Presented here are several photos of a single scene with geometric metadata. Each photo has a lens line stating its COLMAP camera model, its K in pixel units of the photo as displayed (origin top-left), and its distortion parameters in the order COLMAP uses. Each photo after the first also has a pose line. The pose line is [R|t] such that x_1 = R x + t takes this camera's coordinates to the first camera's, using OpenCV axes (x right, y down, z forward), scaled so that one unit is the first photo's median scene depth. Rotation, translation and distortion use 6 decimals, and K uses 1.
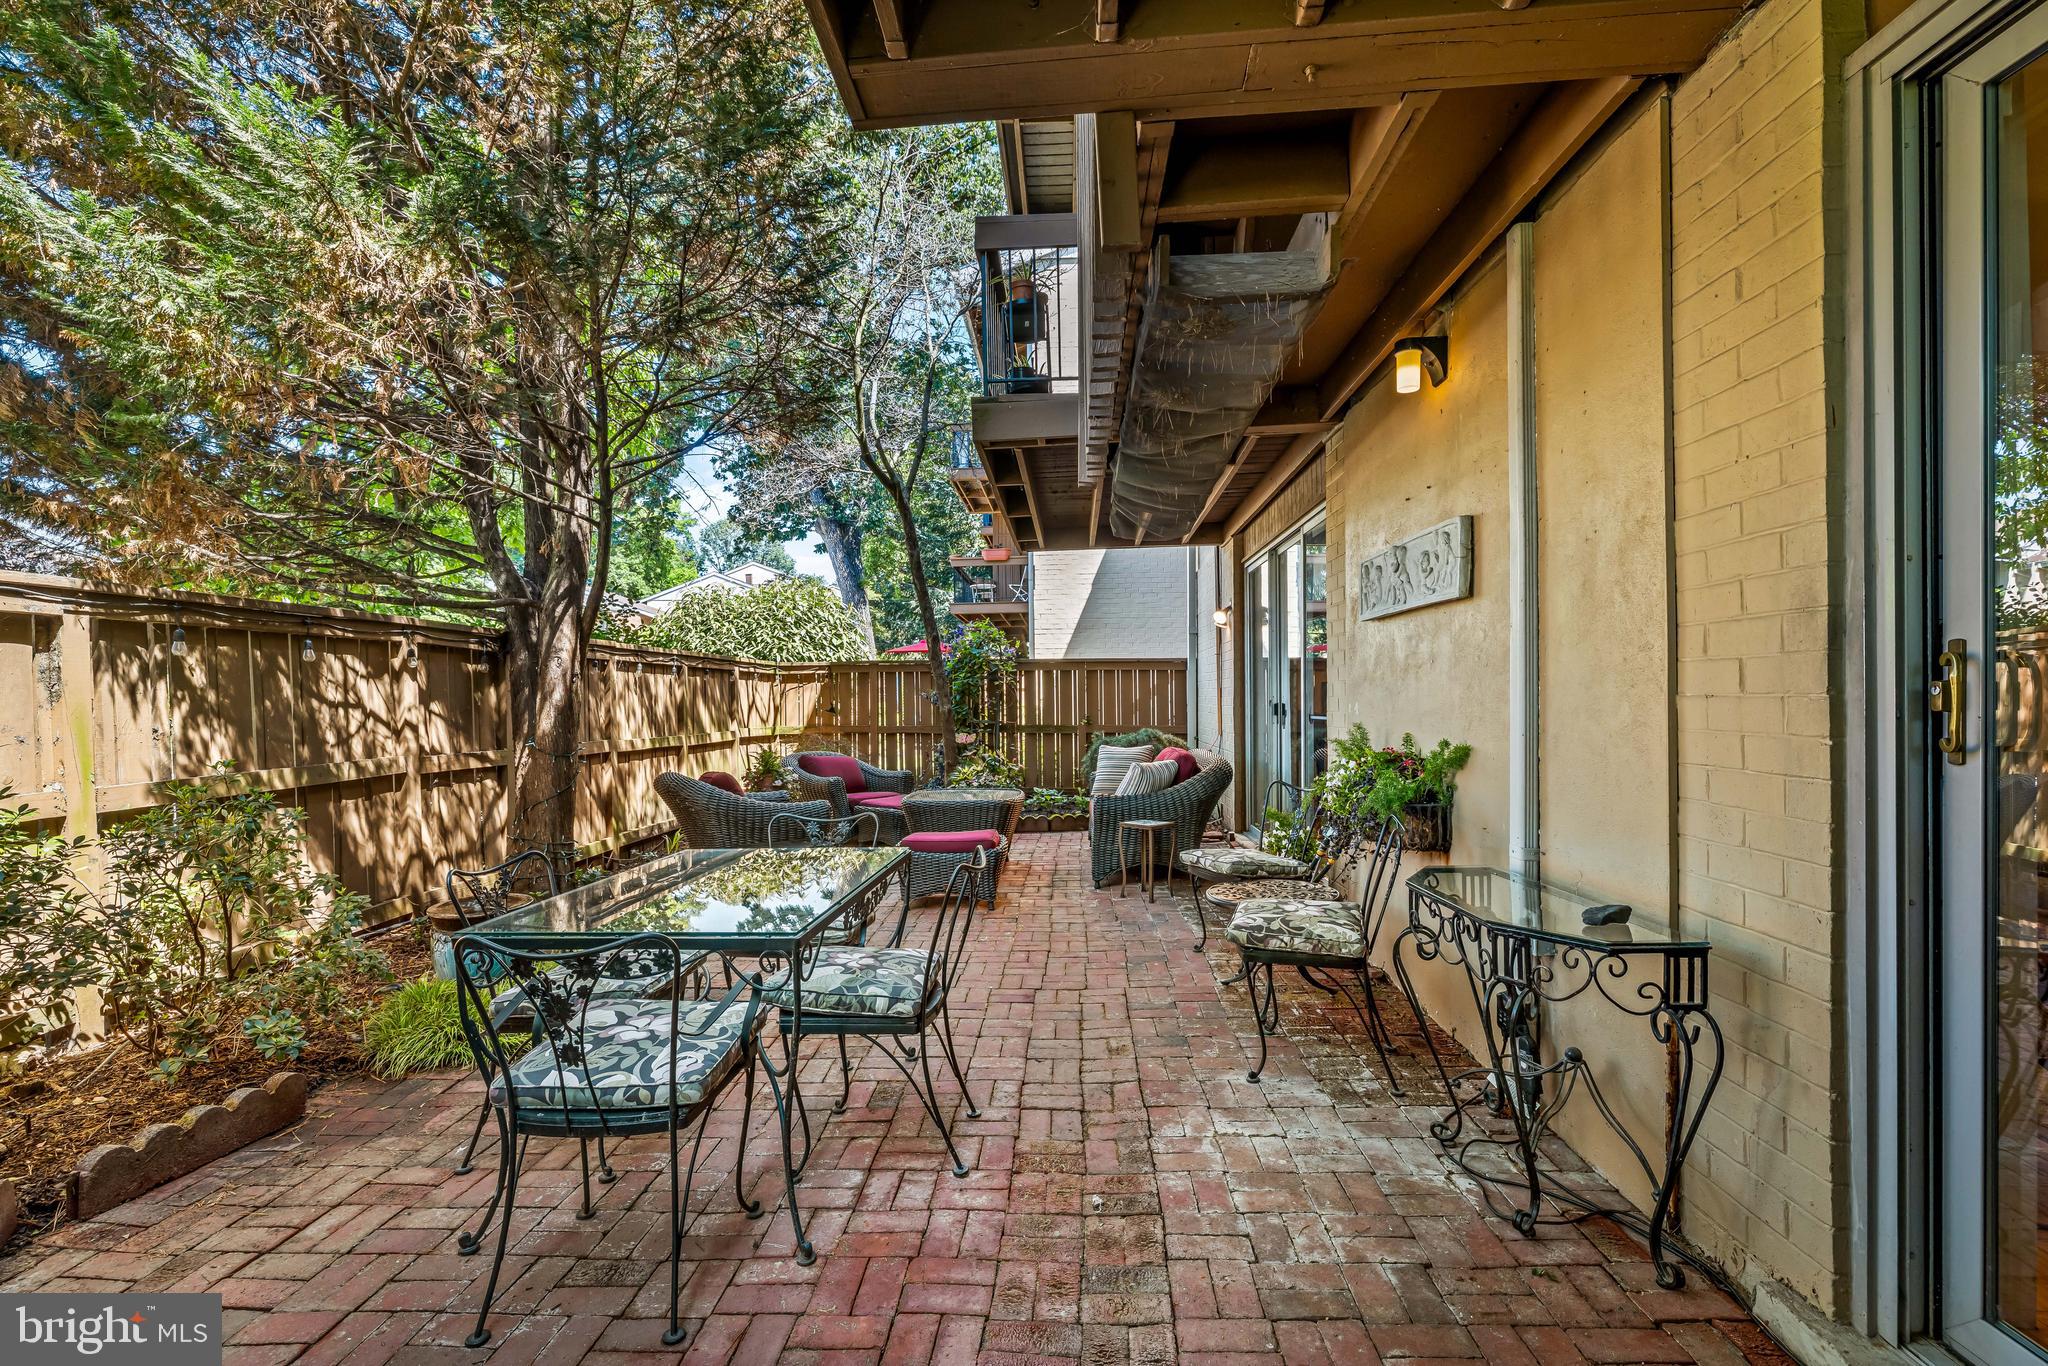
lens RADIAL K [[915.8, 0, 1022.0], [0, 915.8, 698.1], [0, 0, 1]] dist [-0.000163, 0.000103]
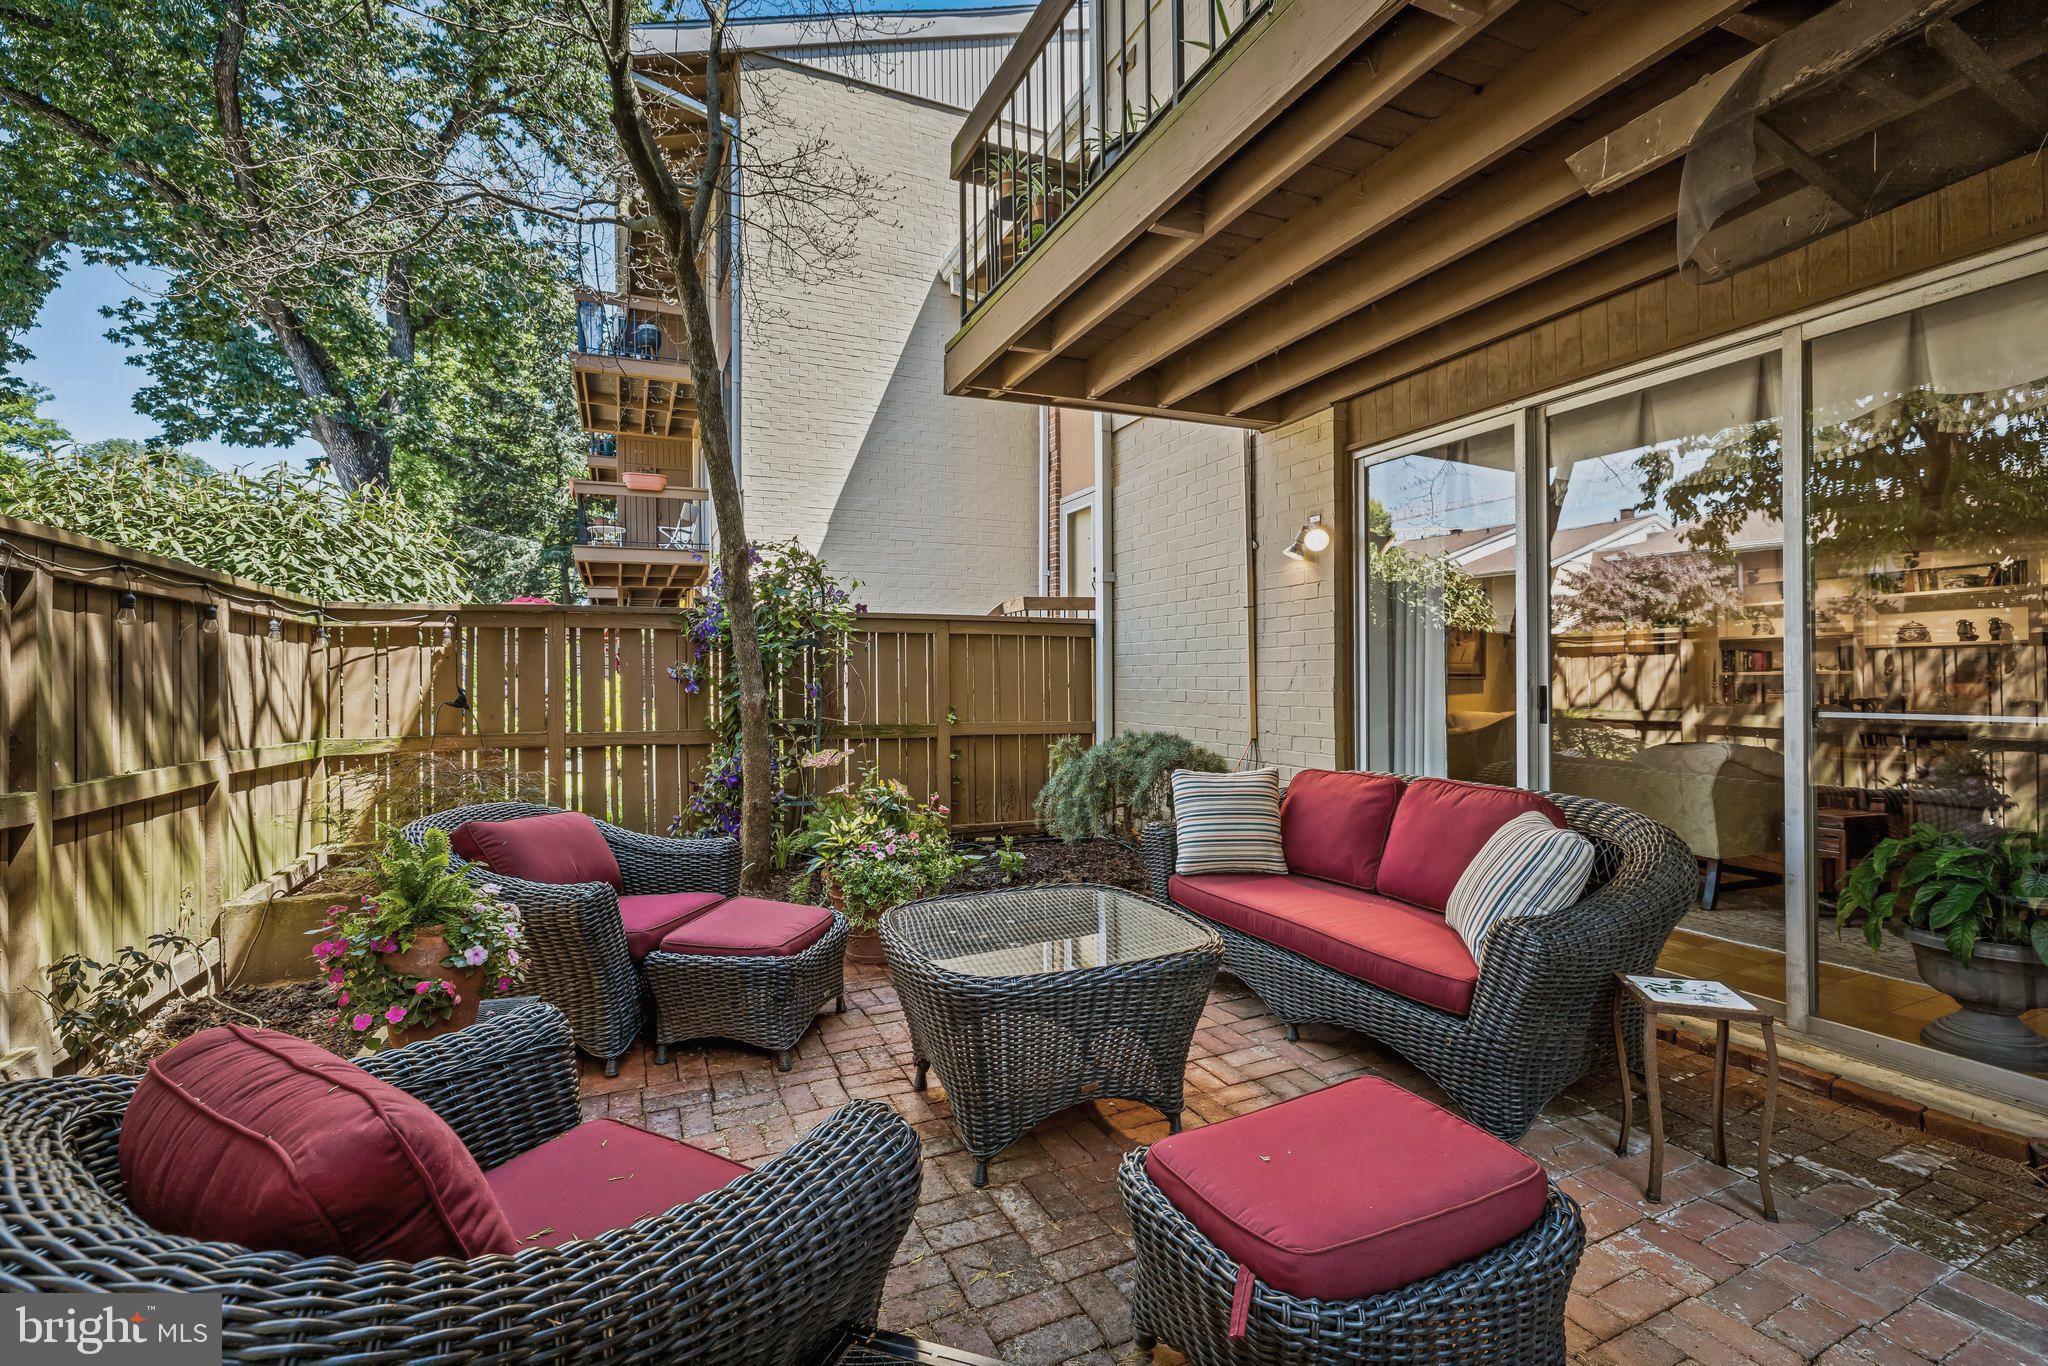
lens RADIAL K [[886.5, 0, 1026.9], [0, 886.5, 677.7], [0, 0, 1]] dist [-0.002153, 0.000198]
pose [[0.883876, 0.001706, 0.467718, -0.182376], [0.000720, 0.999987, -0.005008, 0.002171], [-0.467720, 0.004763, 0.883864, 0.496607]]
